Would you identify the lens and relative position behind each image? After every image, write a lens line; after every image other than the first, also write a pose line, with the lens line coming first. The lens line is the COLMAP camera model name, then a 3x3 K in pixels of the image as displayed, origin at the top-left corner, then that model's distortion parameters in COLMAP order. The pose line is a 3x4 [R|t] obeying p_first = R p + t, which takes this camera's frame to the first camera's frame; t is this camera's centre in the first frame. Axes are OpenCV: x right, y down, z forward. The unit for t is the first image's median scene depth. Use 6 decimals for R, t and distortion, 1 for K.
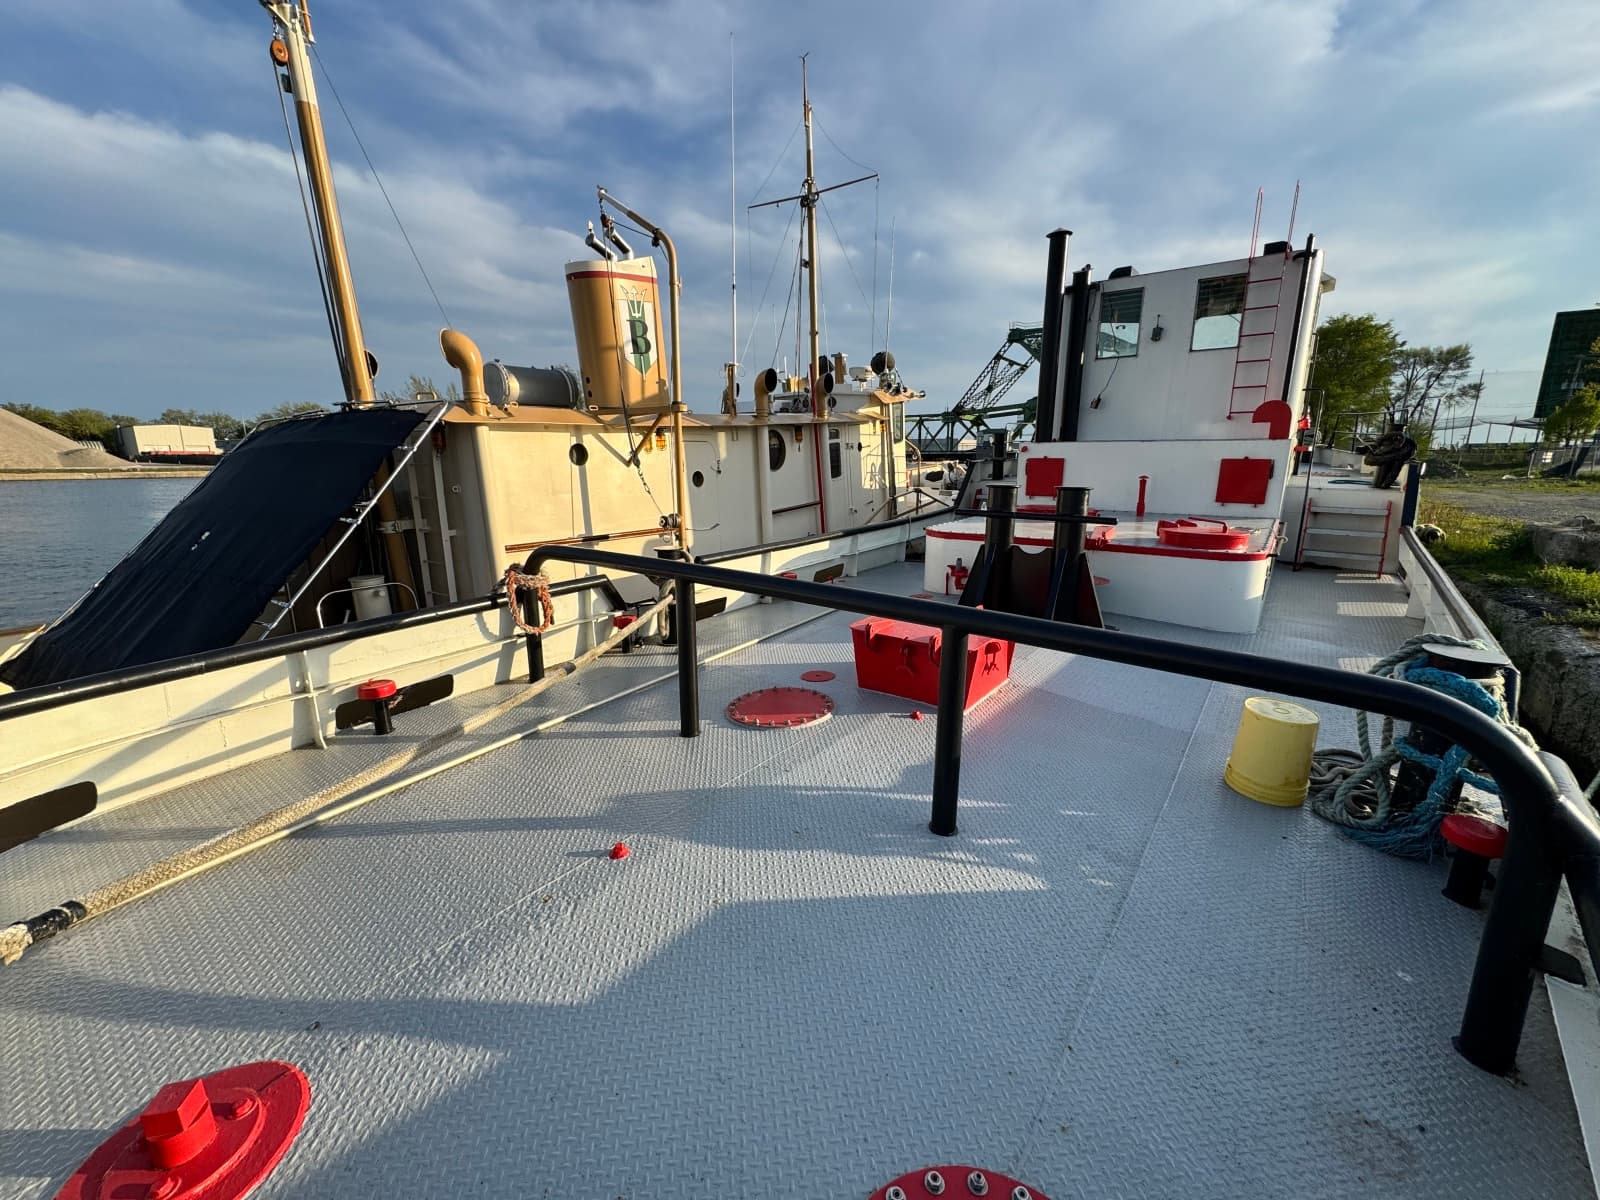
lens RADIAL K [[616.6, 0, 799.1], [0, 616.6, 612.1], [0, 0, 1]] dist [-0.005524, -0.000095]
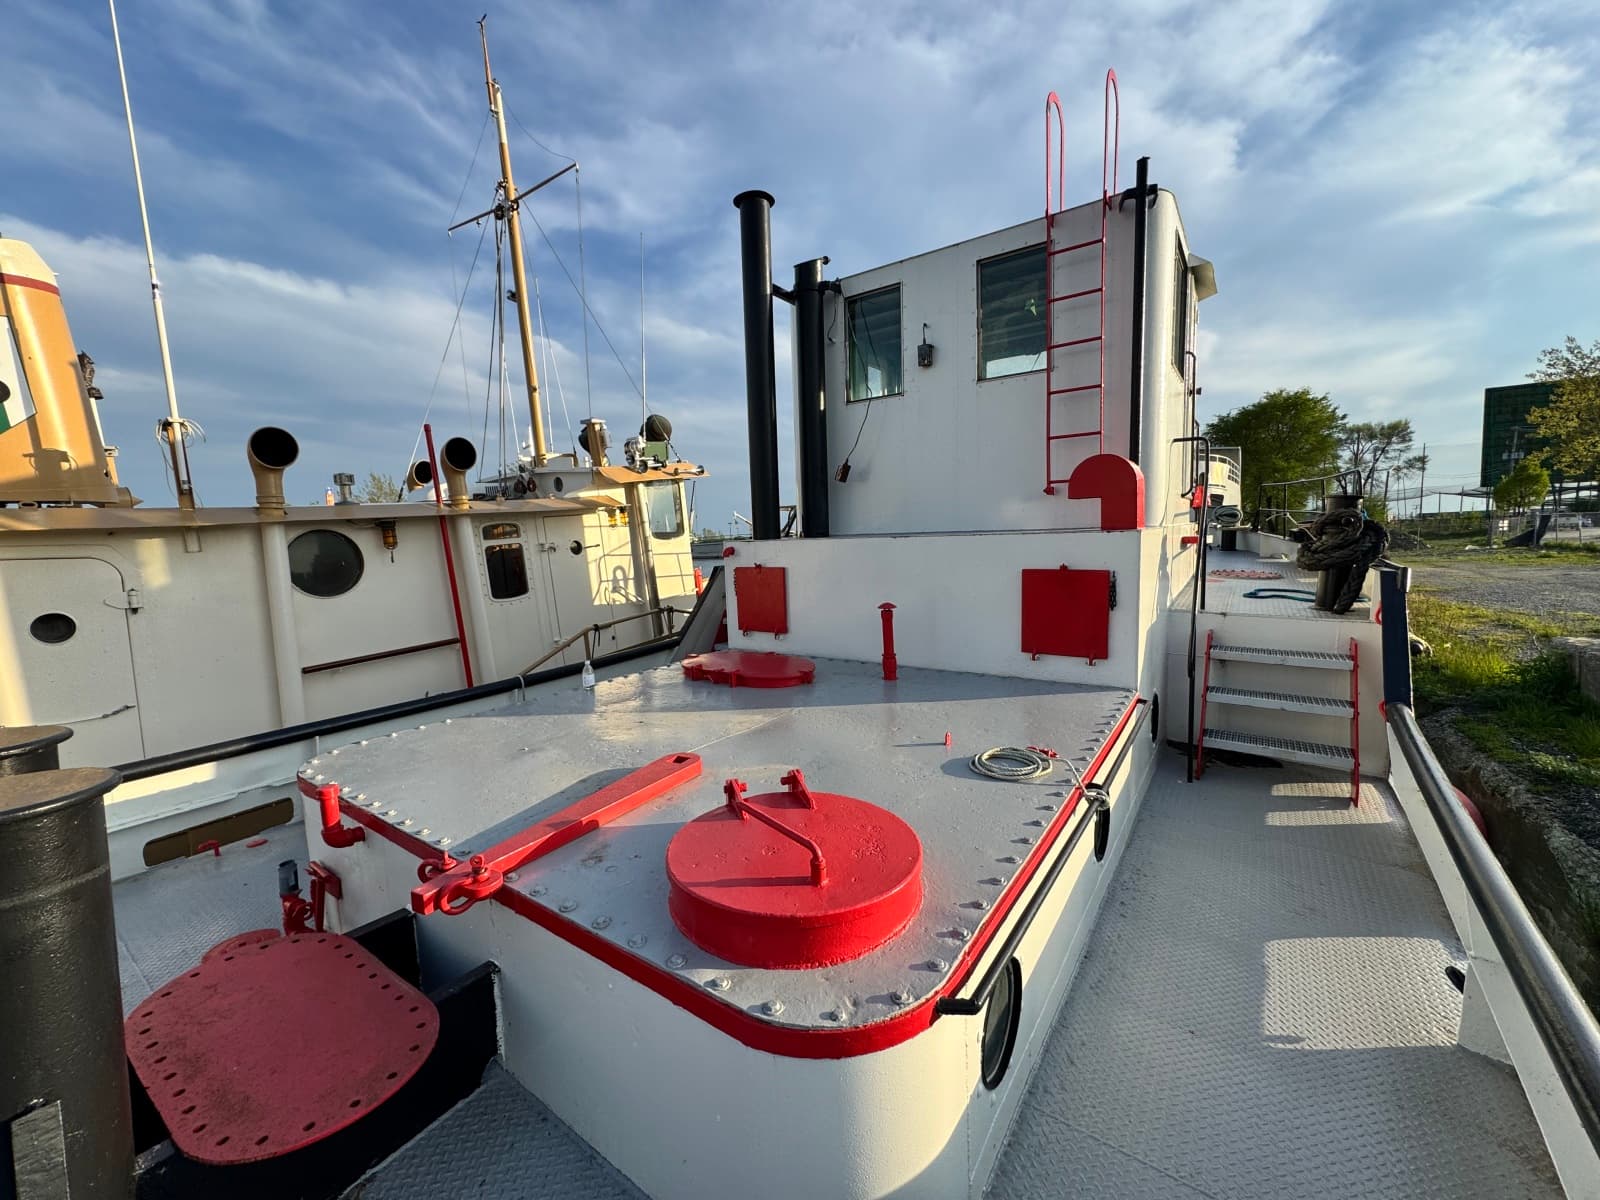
lens RADIAL K [[636.8, 0, 798.8], [0, 636.8, 596.2], [0, 0, 1]] dist [-0.000879, 0.000195]
pose [[0.998921, -0.027667, 0.037305, 0.459746], [0.033318, 0.986464, -0.160555, -0.140995], [-0.032359, 0.161624, 0.986322, 0.462431]]
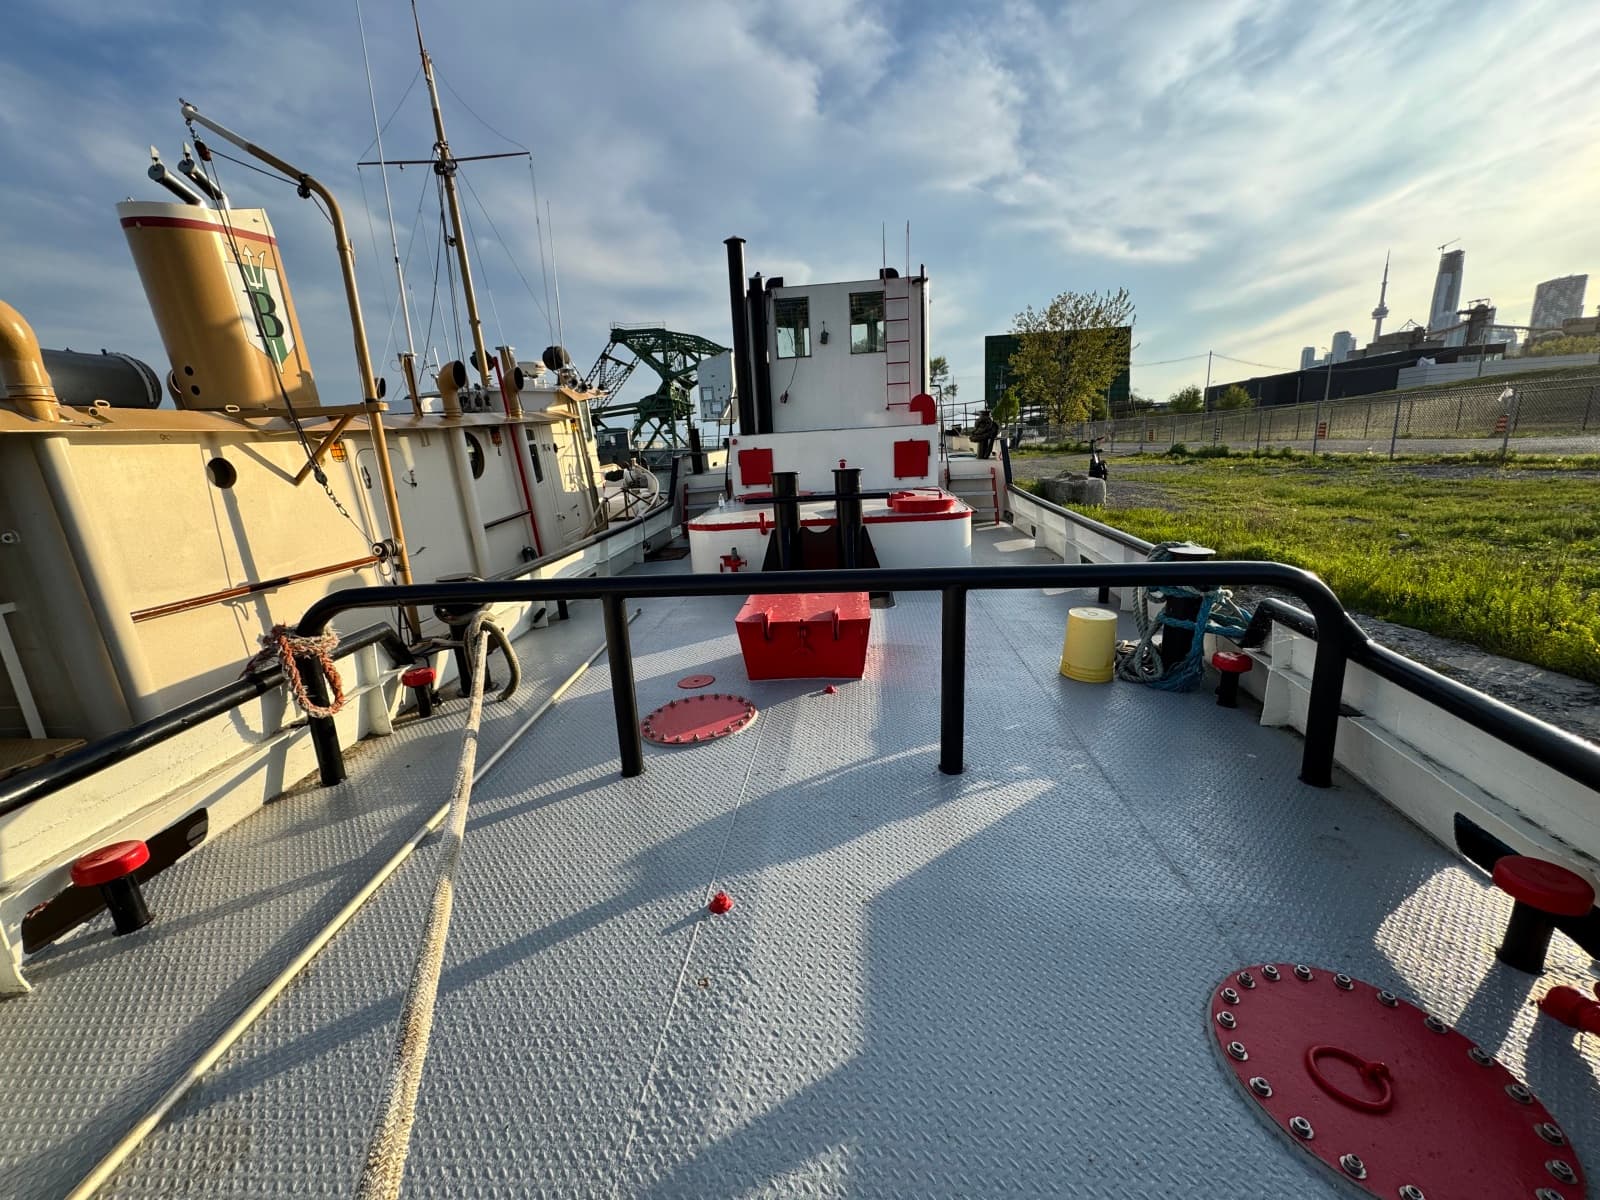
lens RADIAL K [[627.0, 0, 781.5], [0, 627.0, 606.7], [0, 0, 1]] dist [-0.002667, -0.000470]
pose [[0.845925, -0.174369, 0.503990, -0.180813], [0.180927, 0.982824, 0.036356, -0.011759], [-0.501673, 0.060431, 0.862944, 0.052115]]
